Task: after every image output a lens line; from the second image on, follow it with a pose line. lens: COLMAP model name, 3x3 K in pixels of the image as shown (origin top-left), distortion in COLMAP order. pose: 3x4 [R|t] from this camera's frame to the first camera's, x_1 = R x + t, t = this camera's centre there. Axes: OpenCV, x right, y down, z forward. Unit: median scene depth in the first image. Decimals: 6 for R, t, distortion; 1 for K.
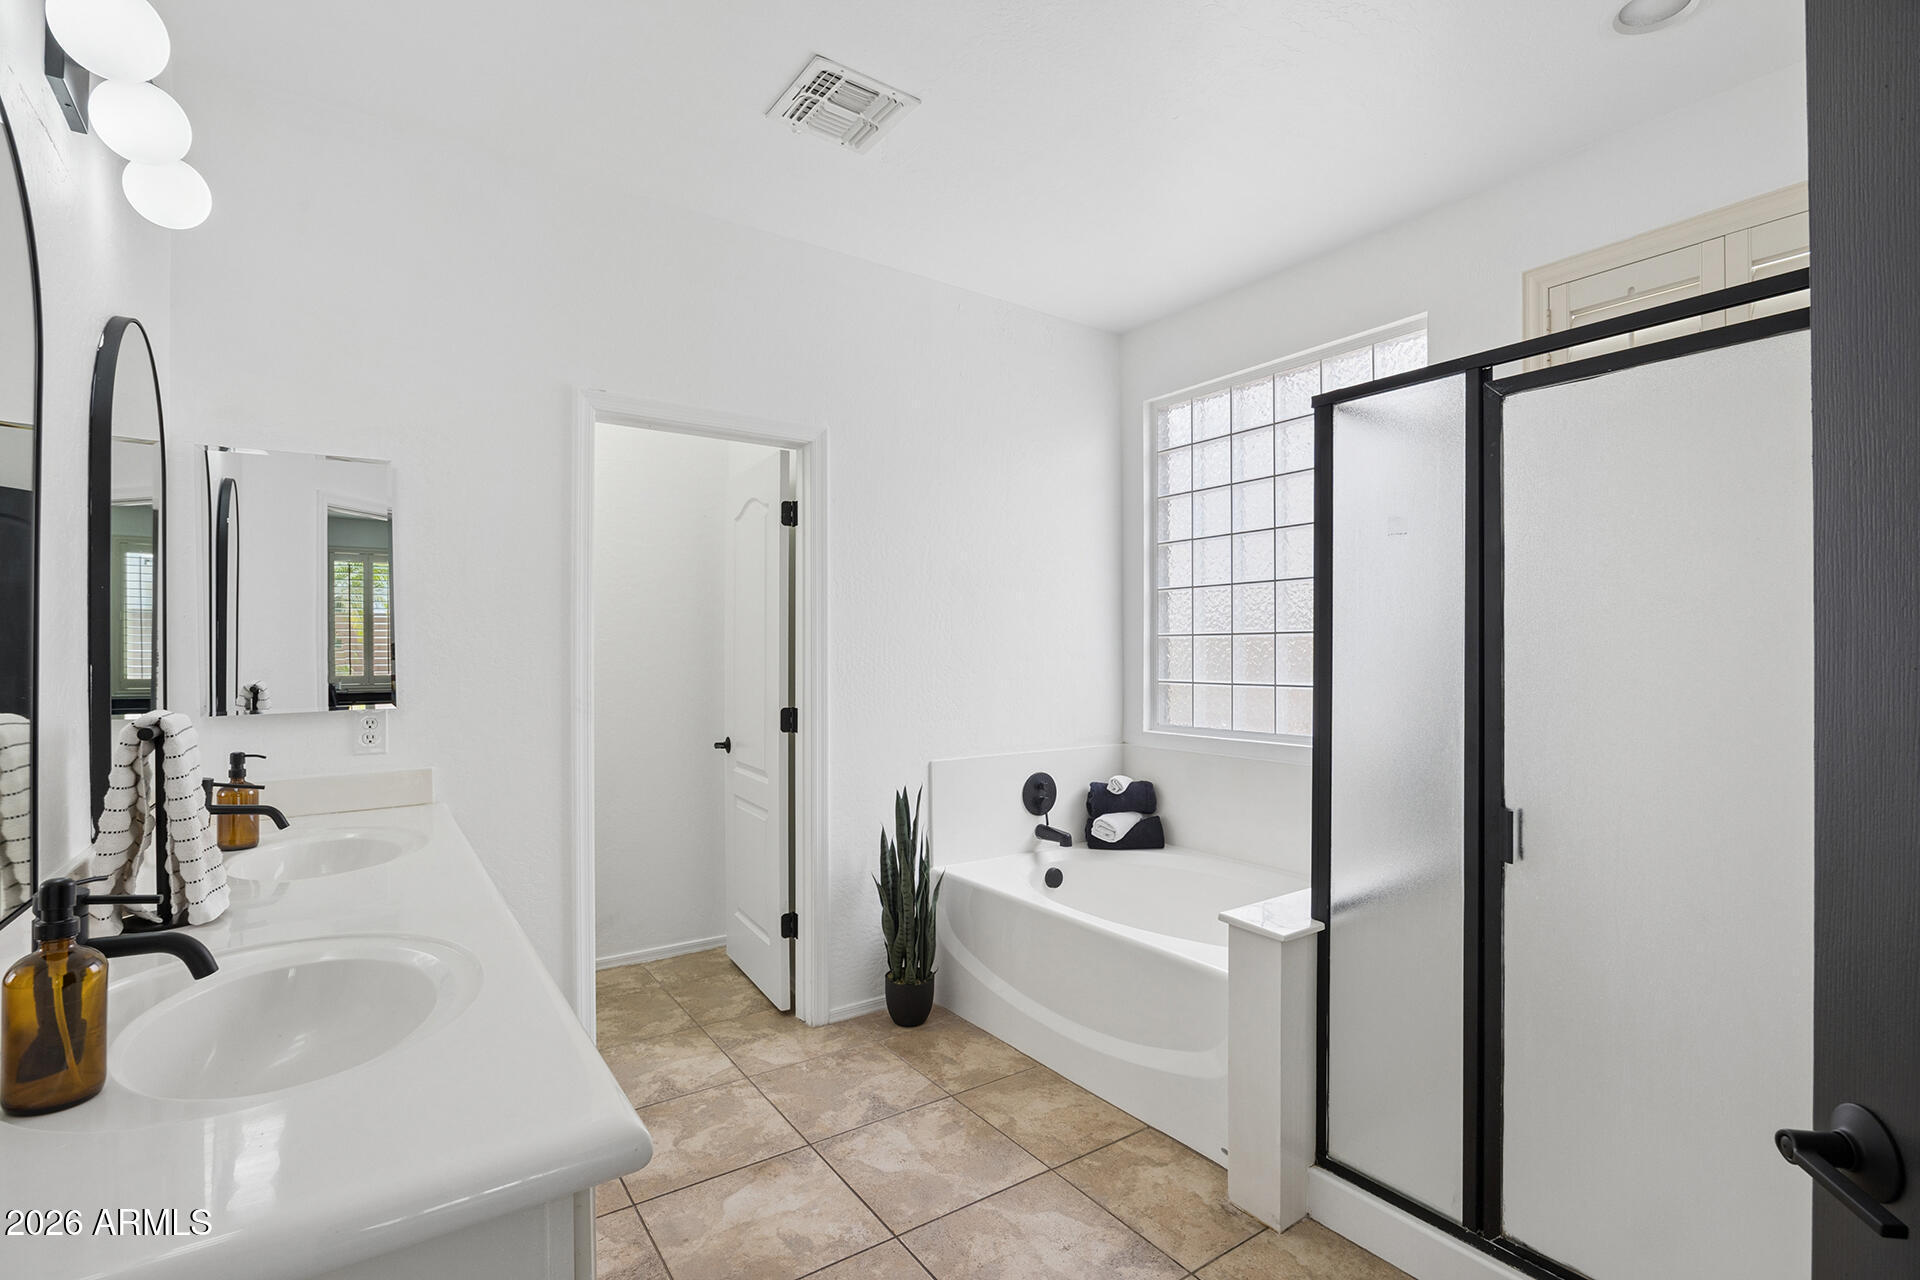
lens RADIAL K [[882.7, 0, 960.0], [0, 882.7, 640.0], [0, 0, 1]] dist [0.001677, 0.000319]
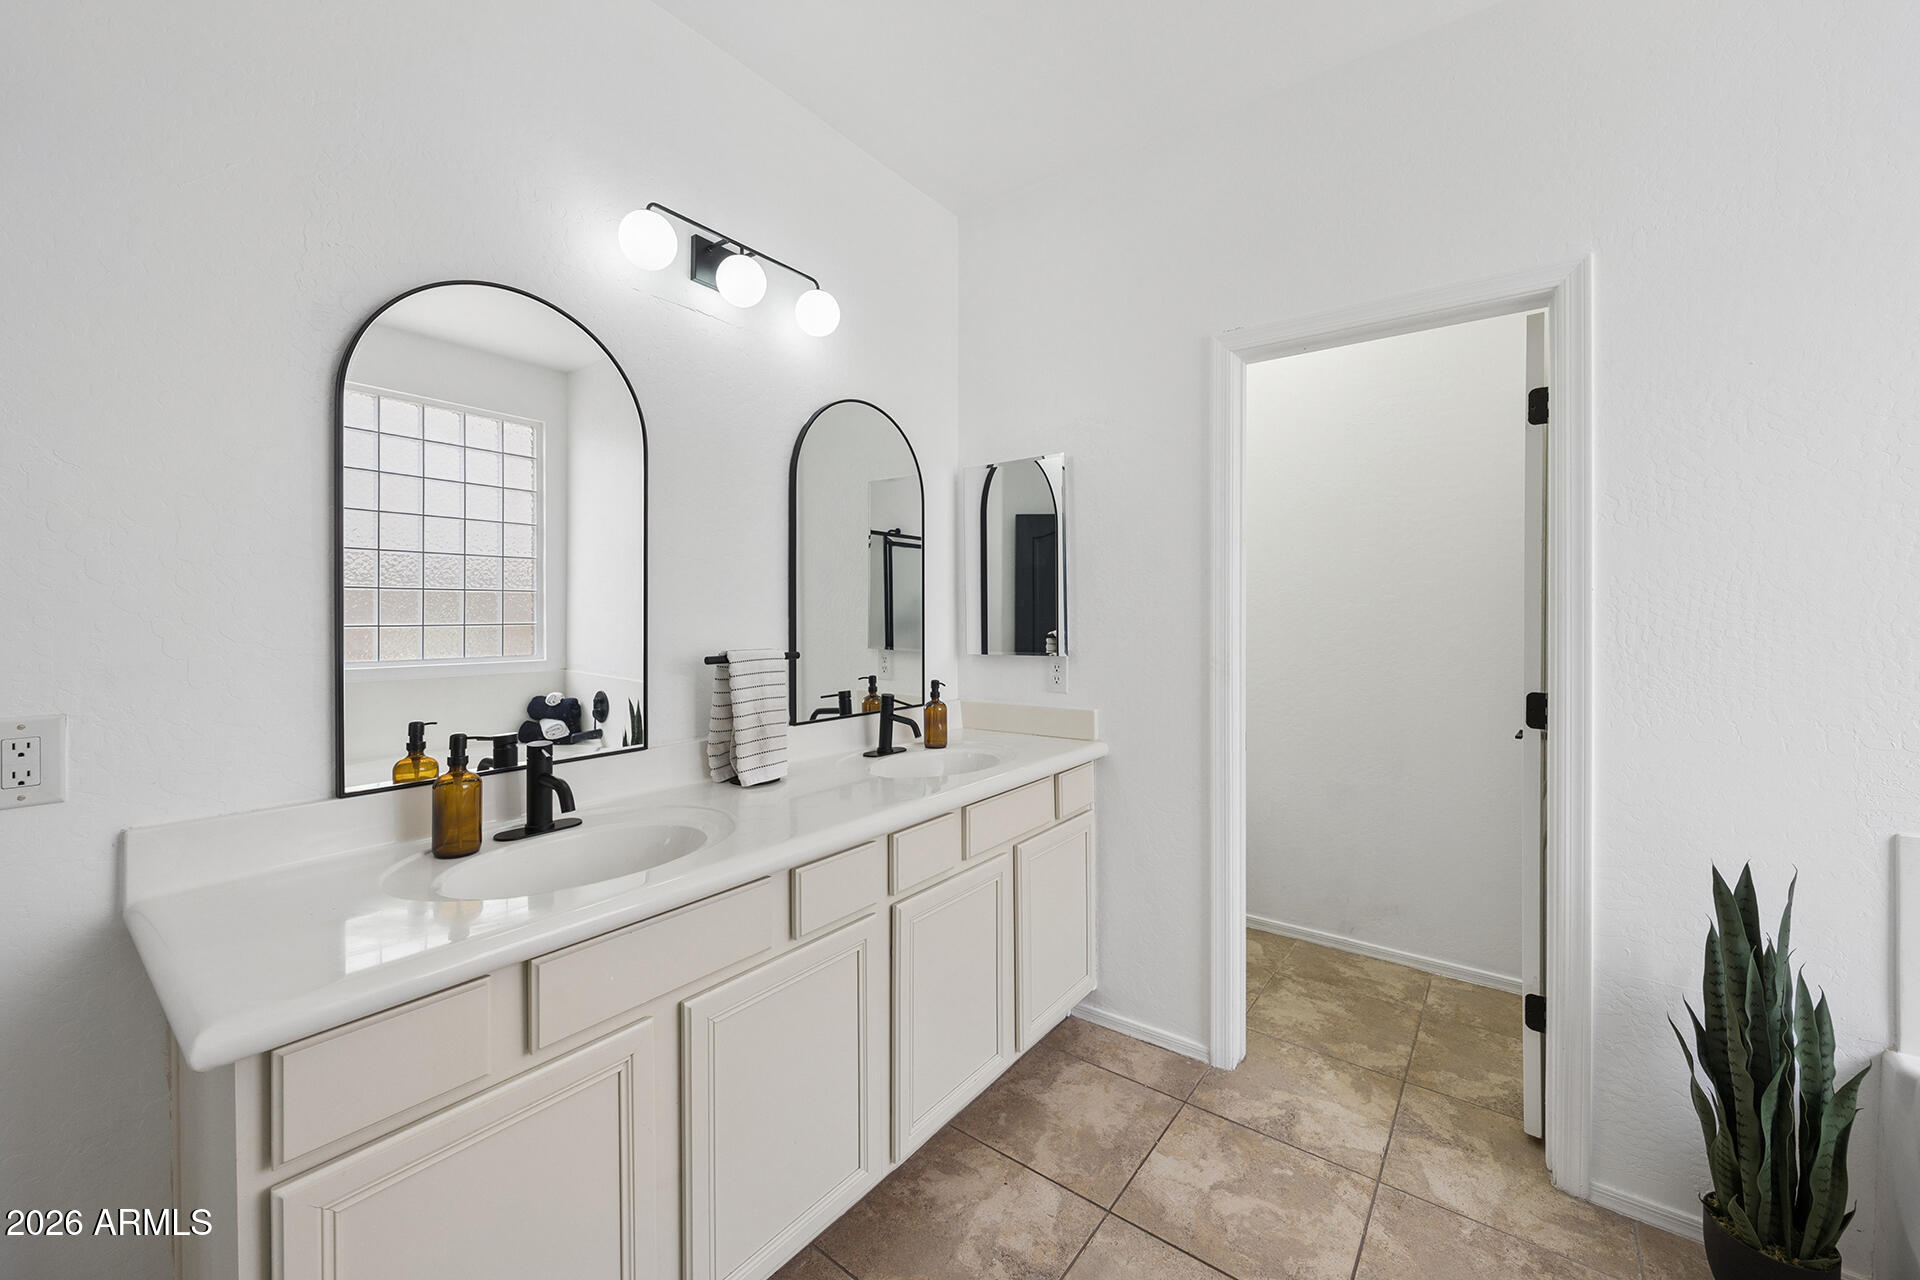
lens RADIAL K [[734.8, 0, 970.4], [0, 734.8, 622.4], [0, 0, 1]] dist [0.000643, -0.000173]
pose [[0.315385, 0.015171, -0.948842, 0.213347], [0.013671, 0.999696, 0.020528, 0.002713], [0.948865, -0.019446, 0.315082, 0.438133]]
